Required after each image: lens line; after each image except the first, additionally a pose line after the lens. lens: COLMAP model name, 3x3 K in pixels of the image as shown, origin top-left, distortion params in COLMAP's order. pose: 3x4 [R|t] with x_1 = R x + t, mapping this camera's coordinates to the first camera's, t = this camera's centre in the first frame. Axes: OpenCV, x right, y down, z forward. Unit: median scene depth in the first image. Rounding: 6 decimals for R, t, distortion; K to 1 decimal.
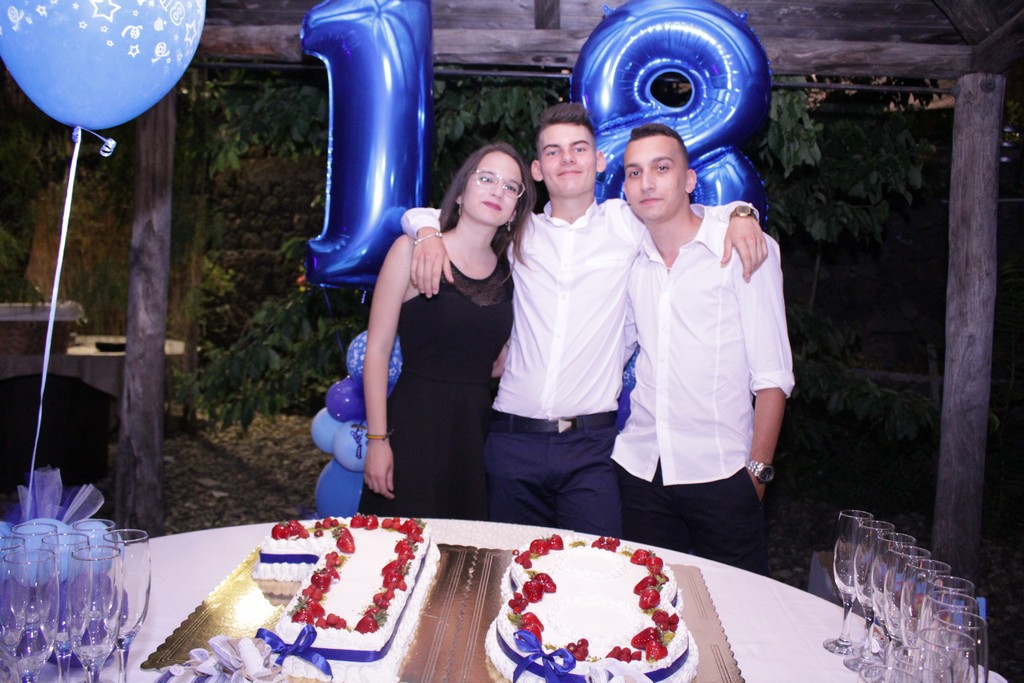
lens RADIAL K [[857.3, 0, 509.8], [0, 857.3, 341.7], [0, 0, 1]] dist [-0.158631, 0.132245]
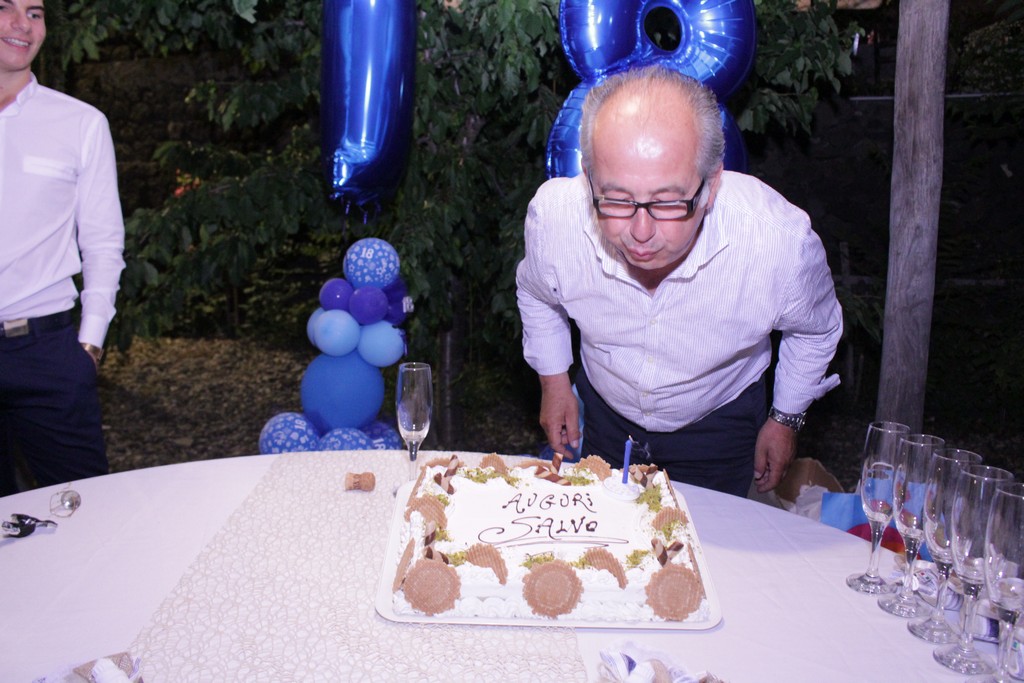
lens RADIAL K [[855.1, 0, 513.1], [0, 855.1, 342.3], [0, 0, 1]] dist [-0.167263, 0.144145]
pose [[0.990784, -0.039070, 0.129695, -0.024106], [0.025549, 0.994215, 0.104326, 0.012381], [-0.133021, -0.100051, 0.986050, 0.106482]]
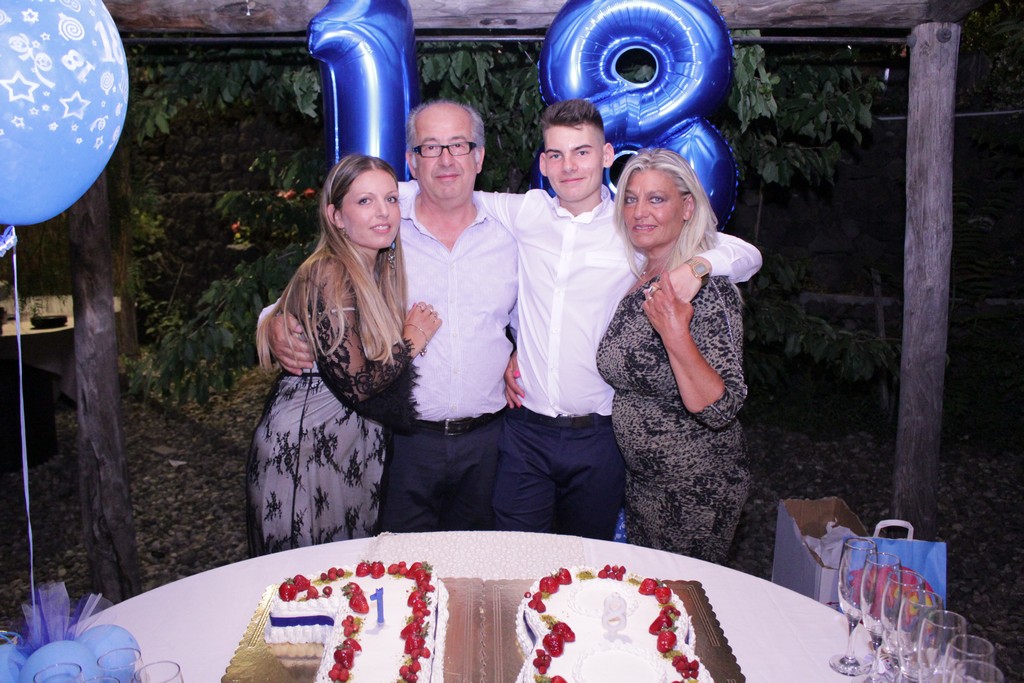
lens RADIAL K [[857.3, 0, 509.8], [0, 857.3, 341.7], [0, 0, 1]] dist [-0.158631, 0.132245]
pose [[0.995221, -0.065456, 0.072467, -0.031699], [0.057231, 0.992252, 0.110279, -0.076528], [-0.079124, -0.105604, 0.991255, 0.017084]]
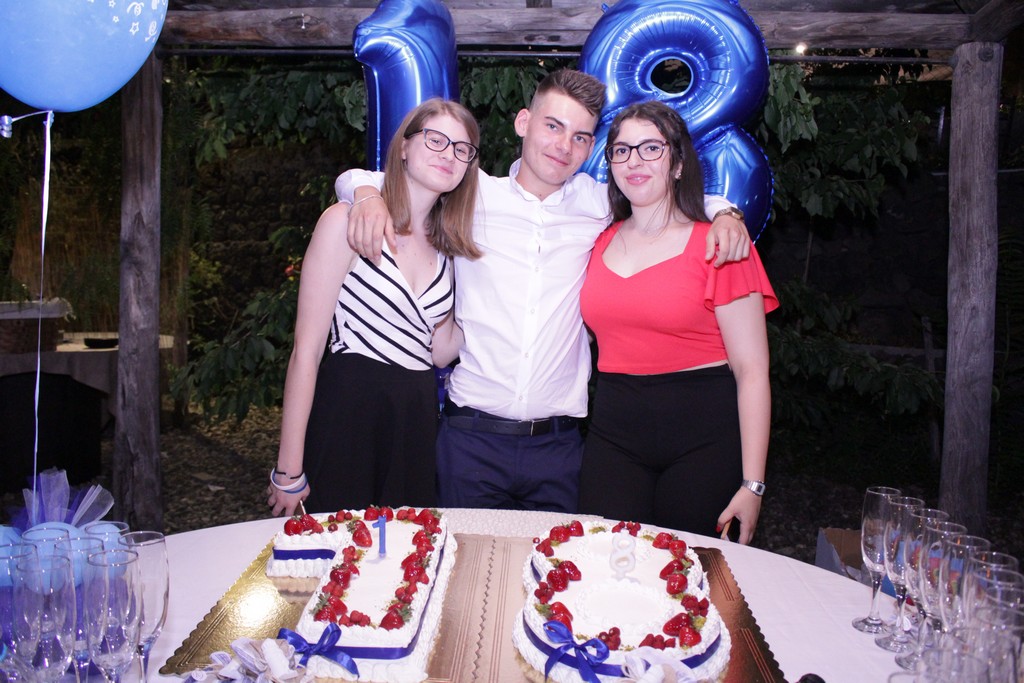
lens RADIAL K [[857.3, 0, 509.8], [0, 857.3, 341.7], [0, 0, 1]] dist [-0.158631, 0.132245]
pose [[0.999495, -0.027990, 0.015033, -0.014926], [0.027712, 0.999447, 0.018383, 0.000276], [-0.015539, -0.017957, 0.999718, 0.012118]]
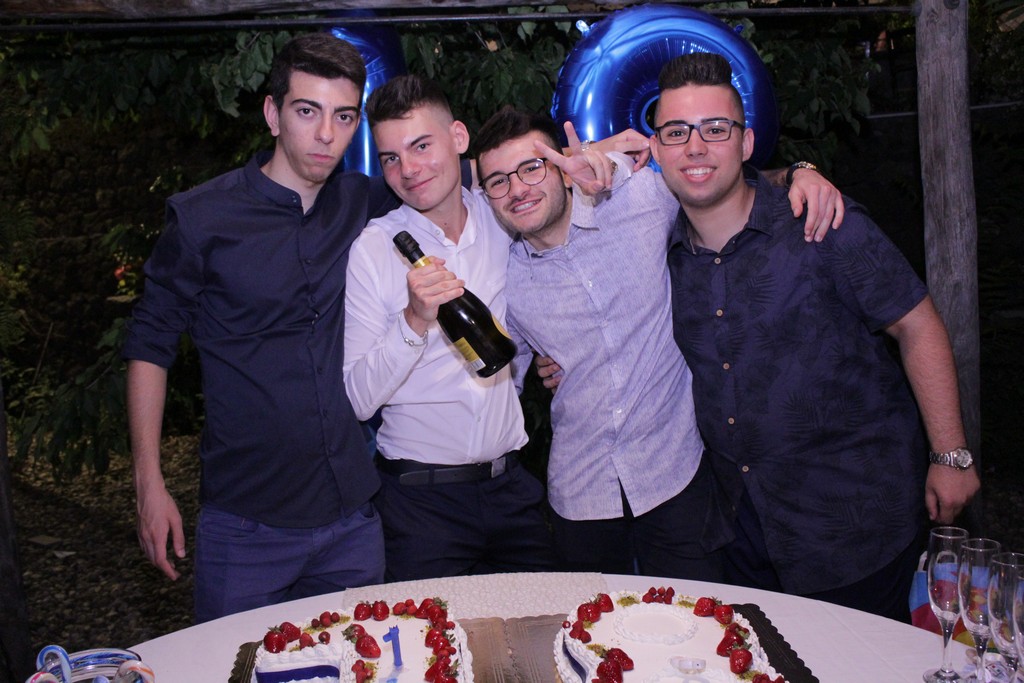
lens RADIAL K [[1006.8, 0, 511.7], [0, 1006.8, 342.5], [0, 0, 1]] dist [-0.137513, 0.127741]
pose [[0.982141, -0.105834, 0.155555, -0.080887], [0.099161, 0.993811, 0.050074, -0.040747], [-0.159892, -0.033755, 0.986557, 0.017632]]
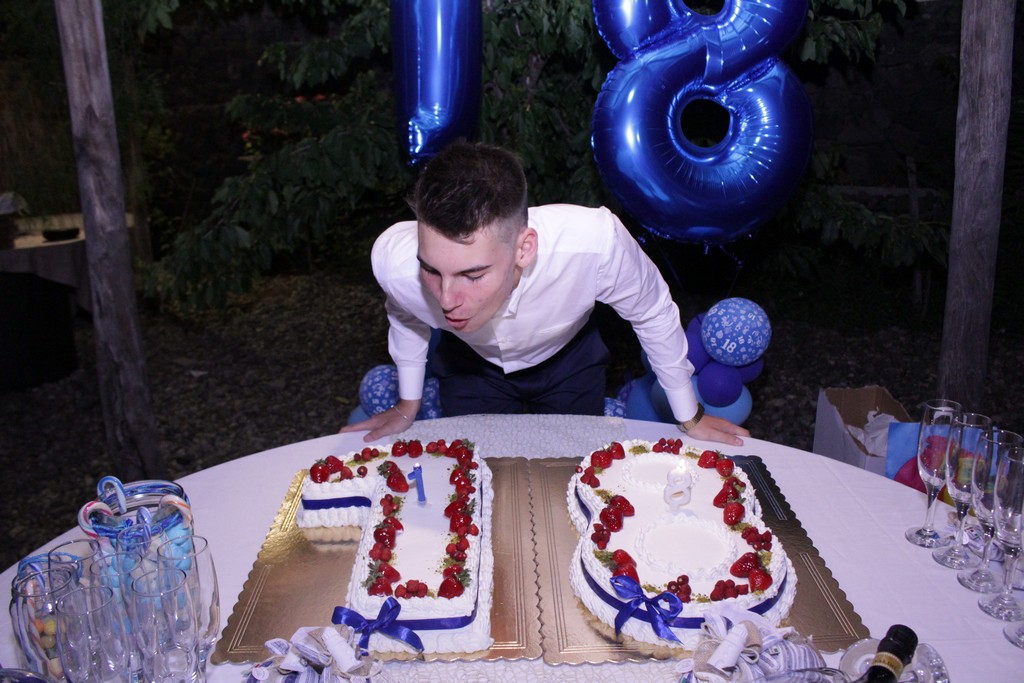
lens RADIAL K [[855.0, 0, 505.8], [0, 855.0, 345.0], [0, 0, 1]] dist [-0.163929, 0.142531]
pose [[0.994625, -0.094916, 0.041386, -0.046552], [0.084226, 0.974100, 0.209847, -0.041426], [-0.060232, -0.205233, 0.976858, 0.056372]]
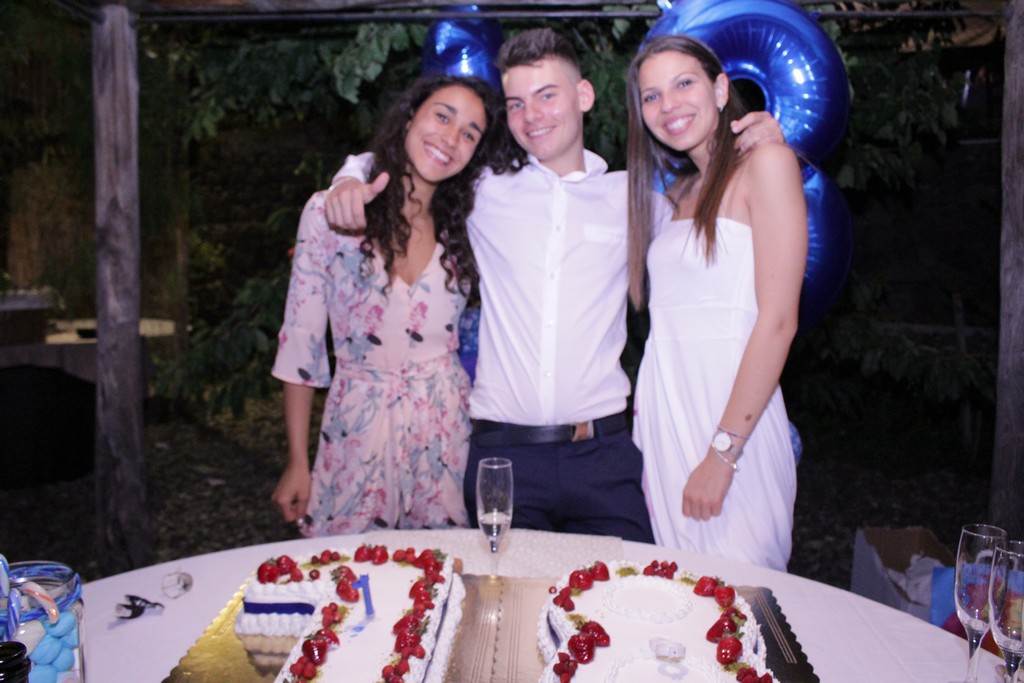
lens RADIAL K [[852.8, 0, 509.2], [0, 852.8, 341.4], [0, 0, 1]] dist [-0.165190, 0.137074]
pose [[0.999103, -0.042322, 0.001039, -0.012232], [0.042230, 0.998057, 0.045808, -0.011893], [-0.002976, -0.045723, 0.998950, 0.100499]]
